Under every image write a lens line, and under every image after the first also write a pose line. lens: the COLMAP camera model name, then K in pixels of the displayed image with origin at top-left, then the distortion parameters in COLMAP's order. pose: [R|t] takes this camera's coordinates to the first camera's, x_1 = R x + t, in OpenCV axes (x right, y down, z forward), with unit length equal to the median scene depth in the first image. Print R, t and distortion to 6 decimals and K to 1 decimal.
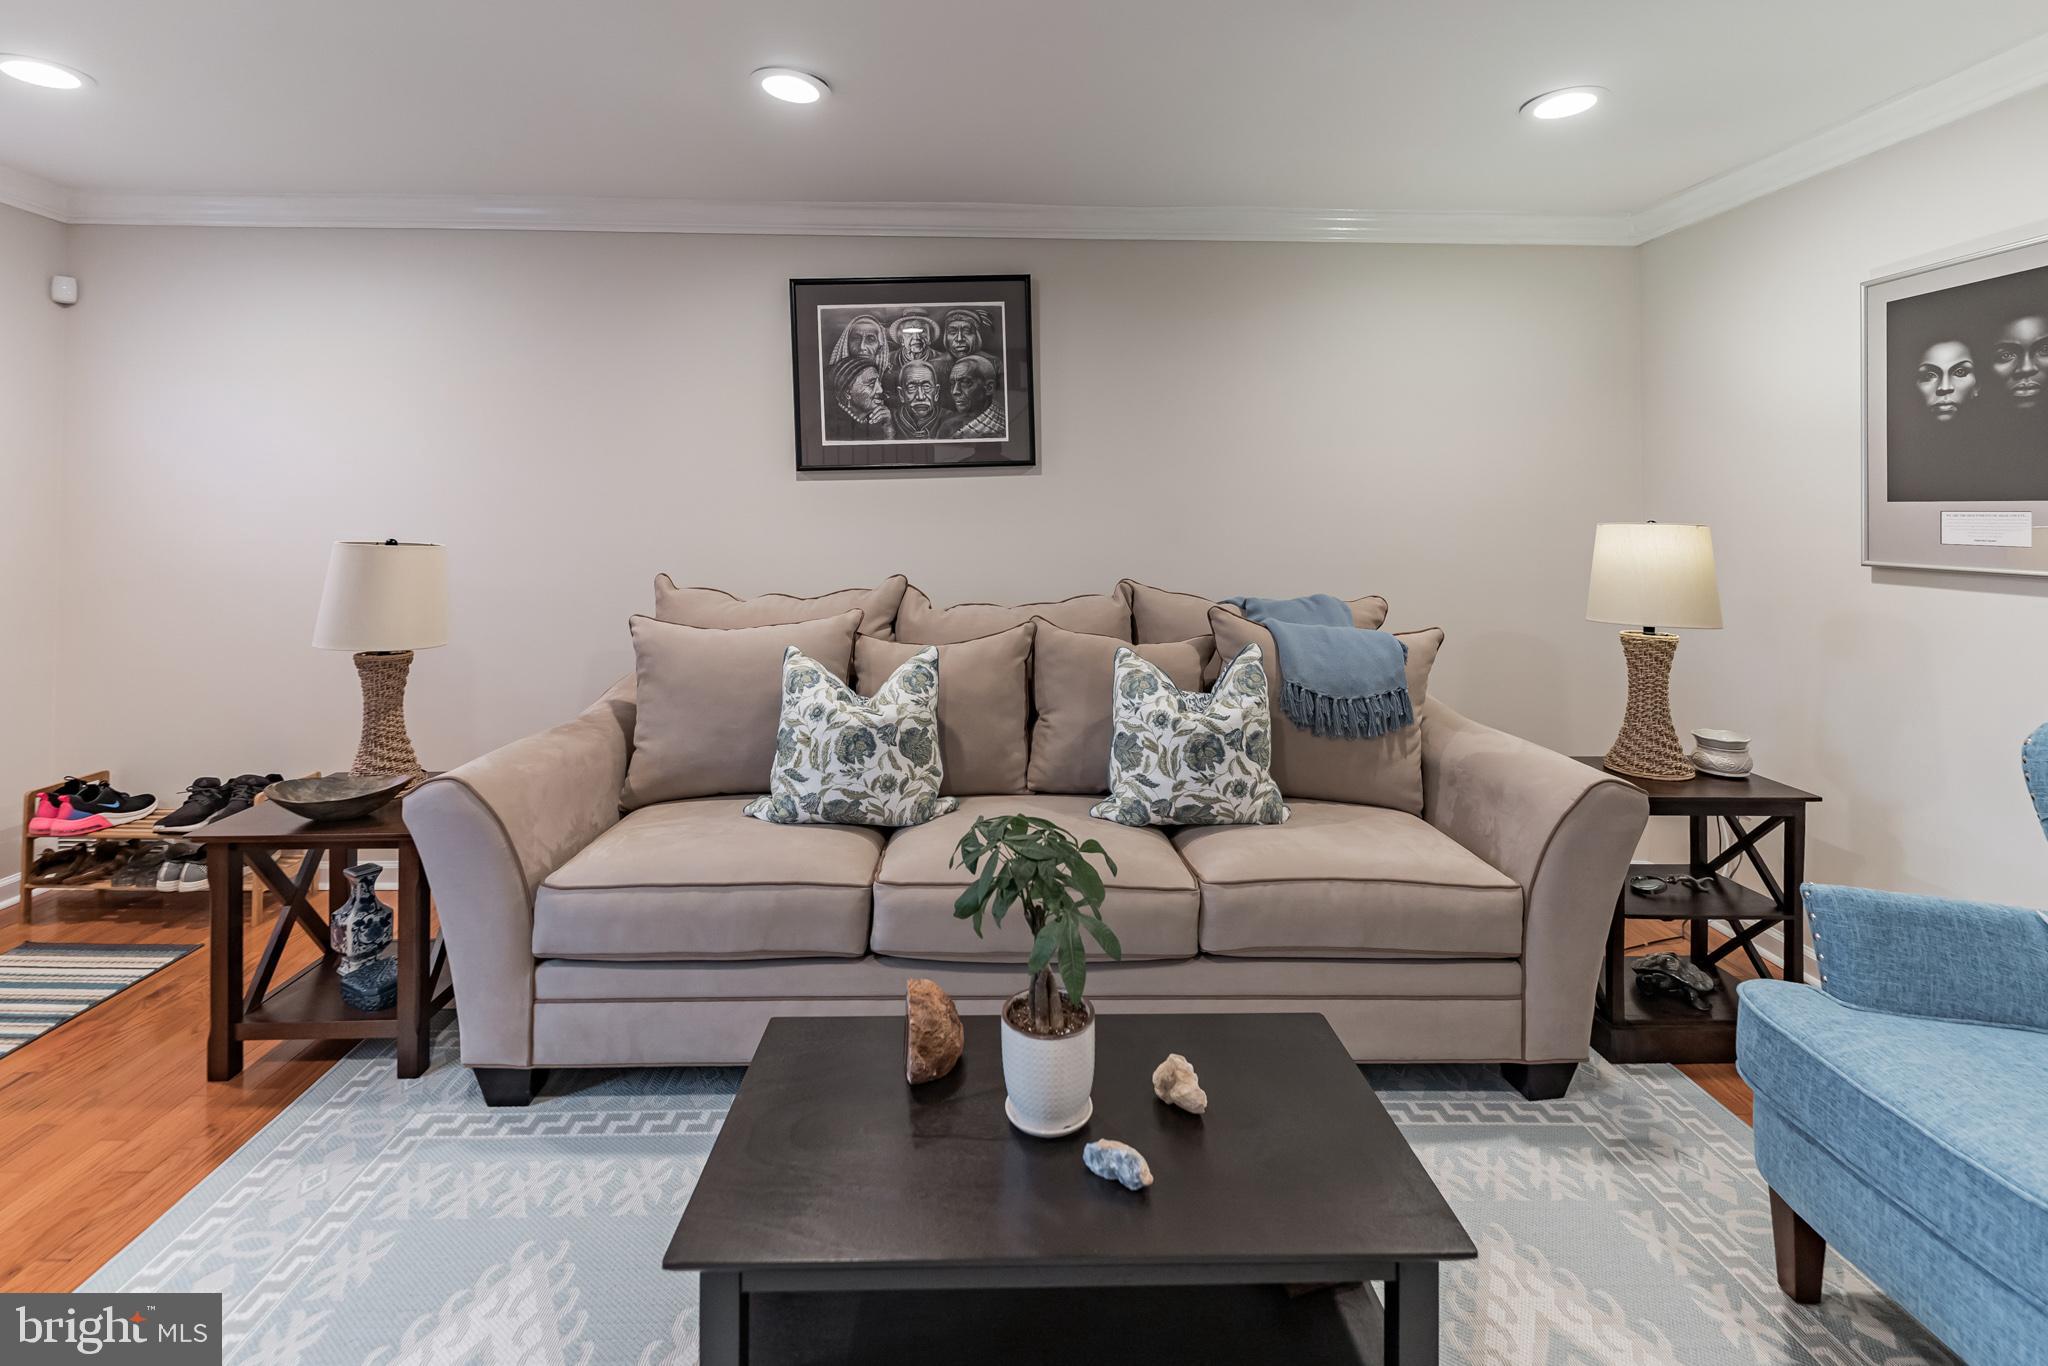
lens RADIAL K [[941.8, 0, 1019.1], [0, 941.8, 514.7], [0, 0, 1]] dist [0.005770, 0.000015]
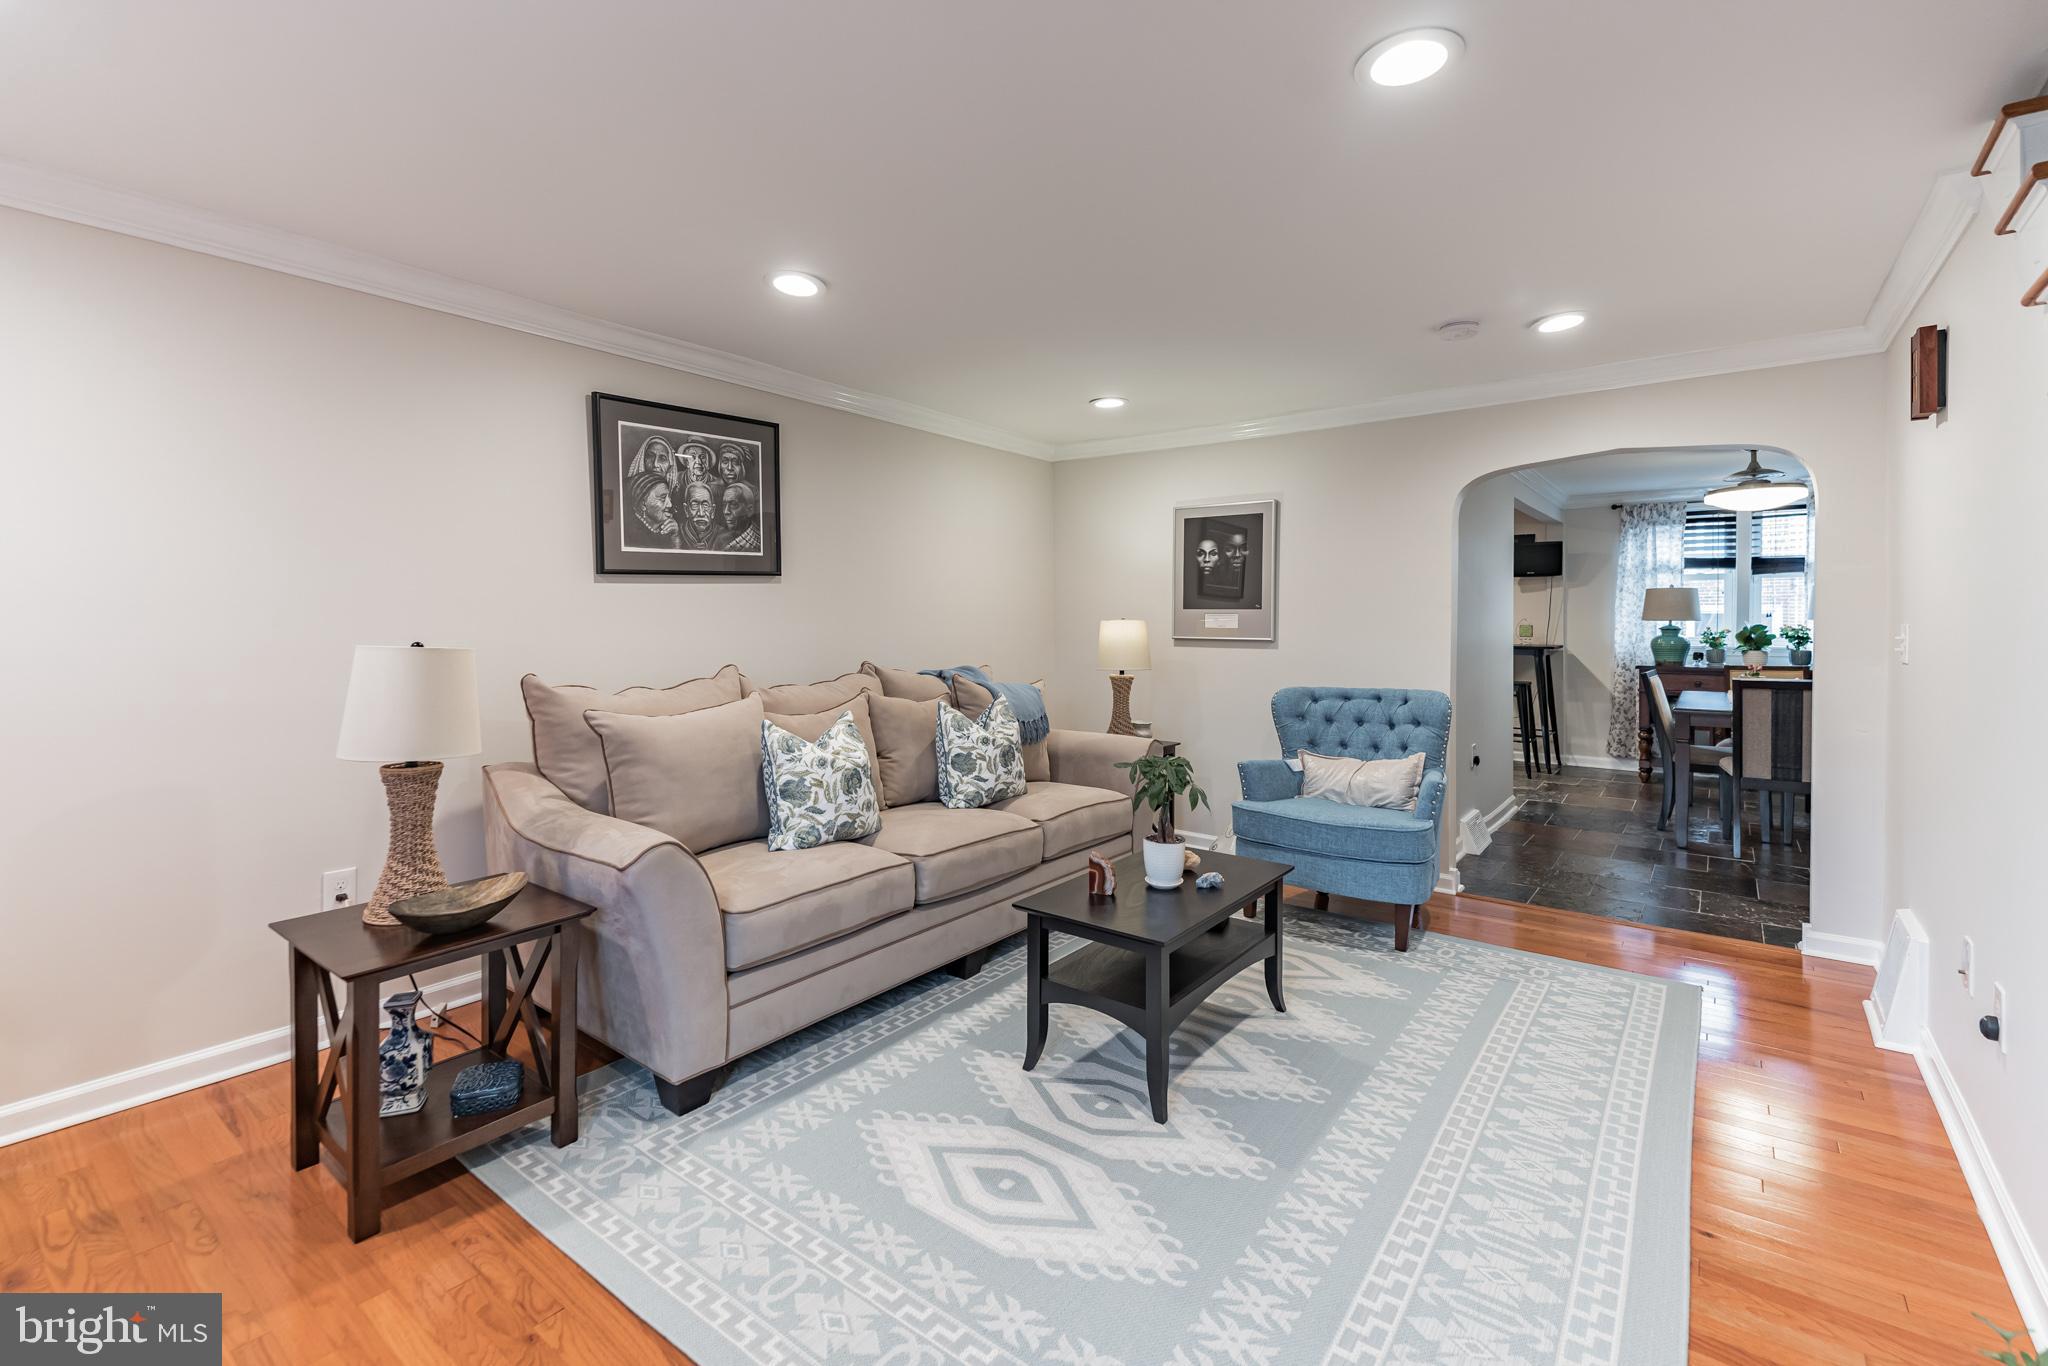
lens RADIAL K [[899.3, 0, 1052.7], [0, 899.3, 640.2], [0, 0, 1]] dist [0.016723, -0.000466]
pose [[0.610464, -0.023042, 0.791709, -0.896088], [-0.002870, 0.999506, 0.031302, -0.005593], [-0.792039, -0.021381, 0.610096, -0.037768]]
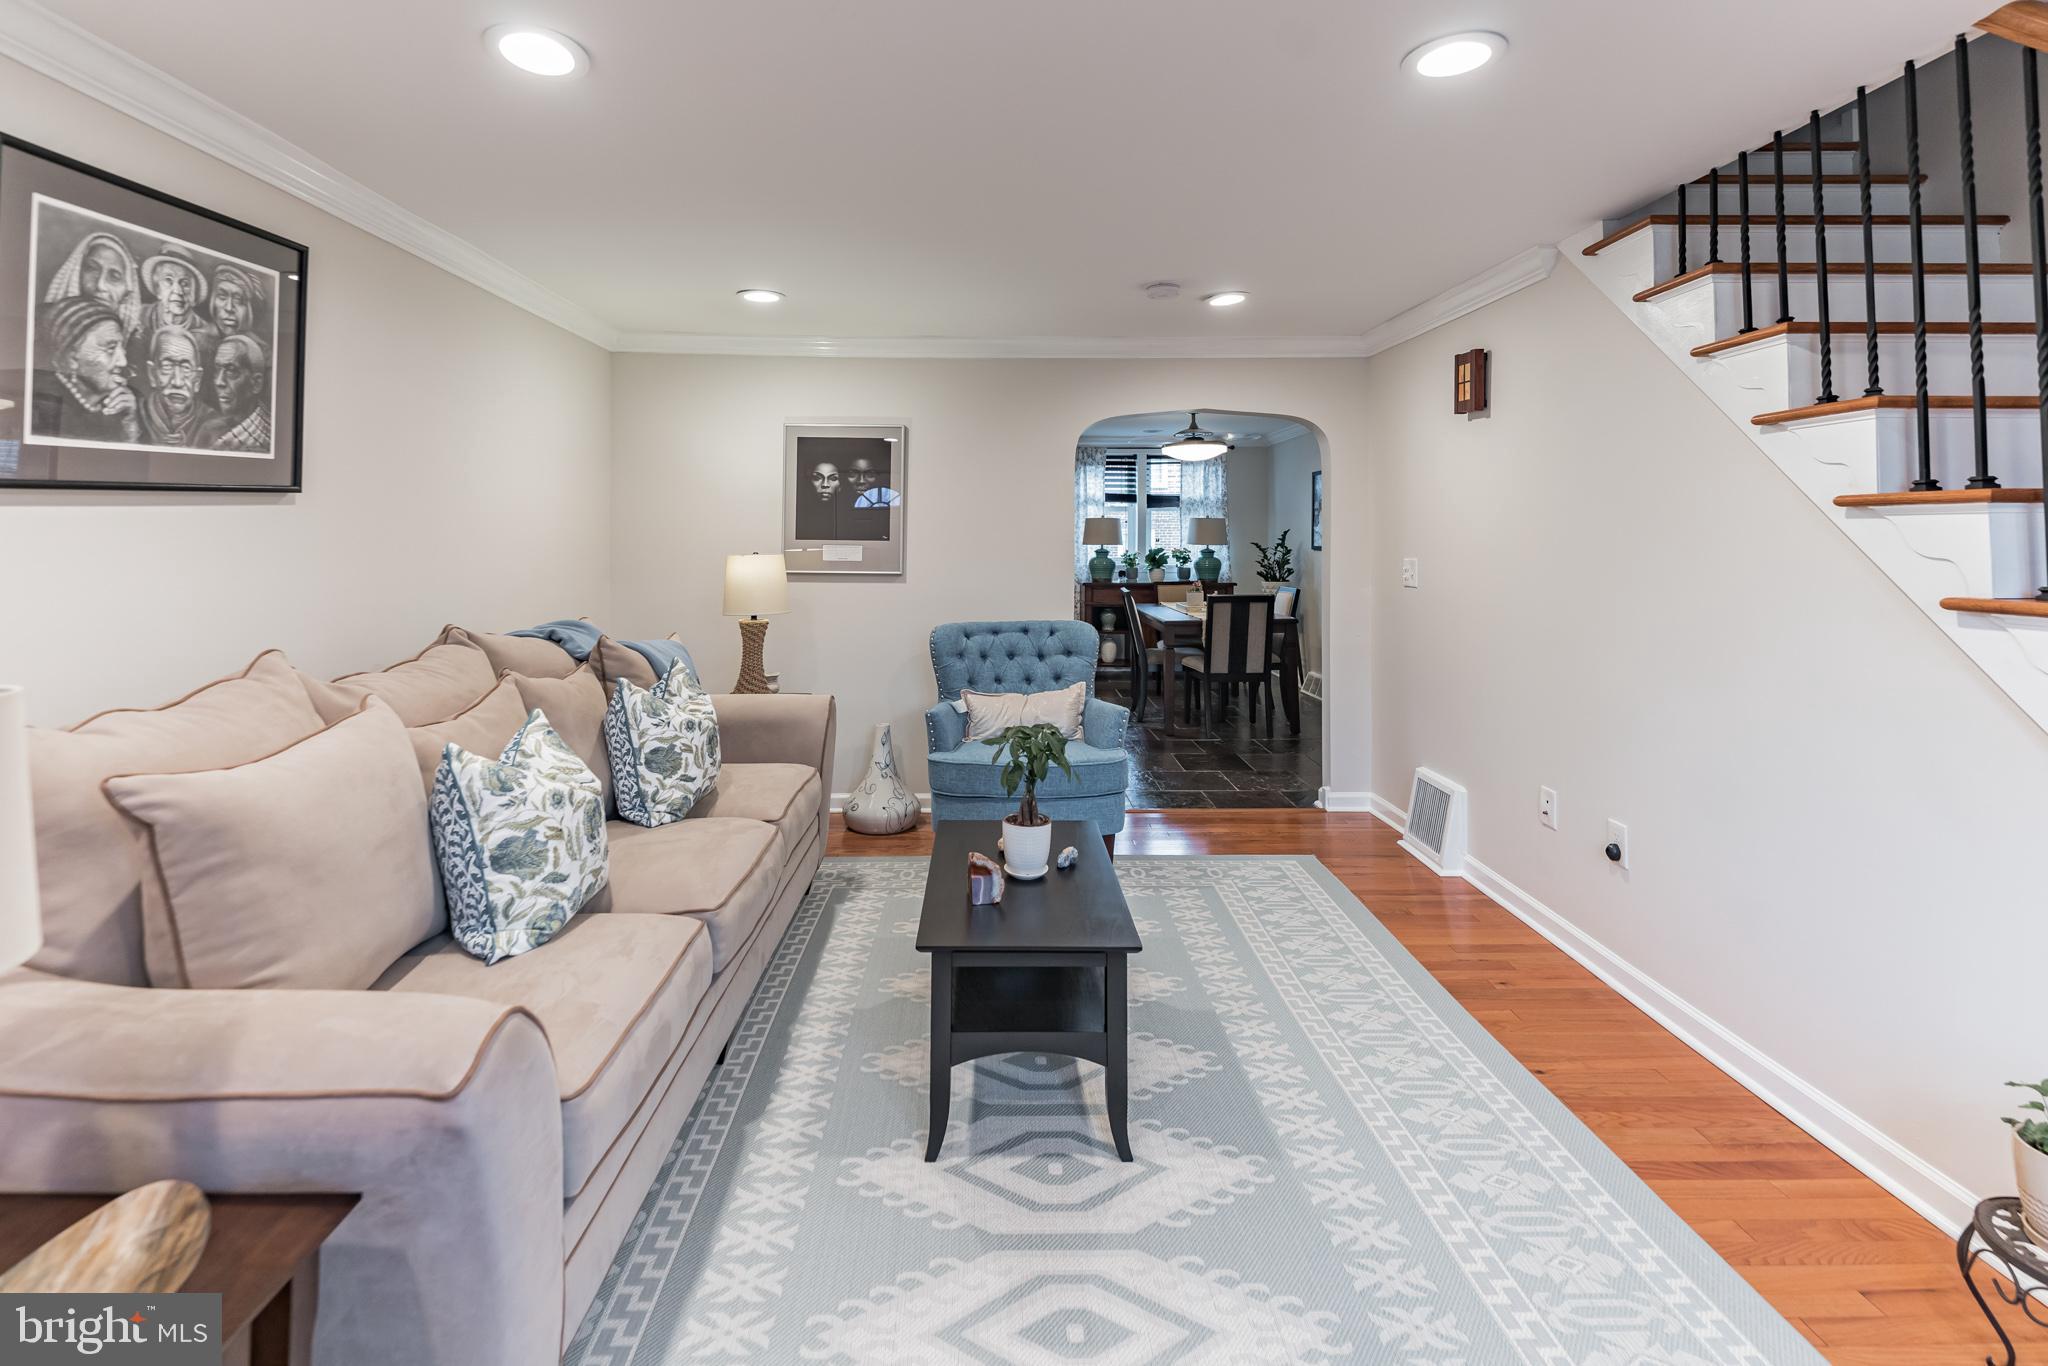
lens RADIAL K [[908.0, 0, 1032.7], [0, 908.0, 524.2], [0, 0, 1]] dist [0.024415, -0.016050]
pose [[-0.001175, 0.007486, 0.999971, -0.916335], [-0.012470, 0.999894, -0.007500, -0.035304], [-0.999922, -0.012478, -0.001082, 0.496362]]
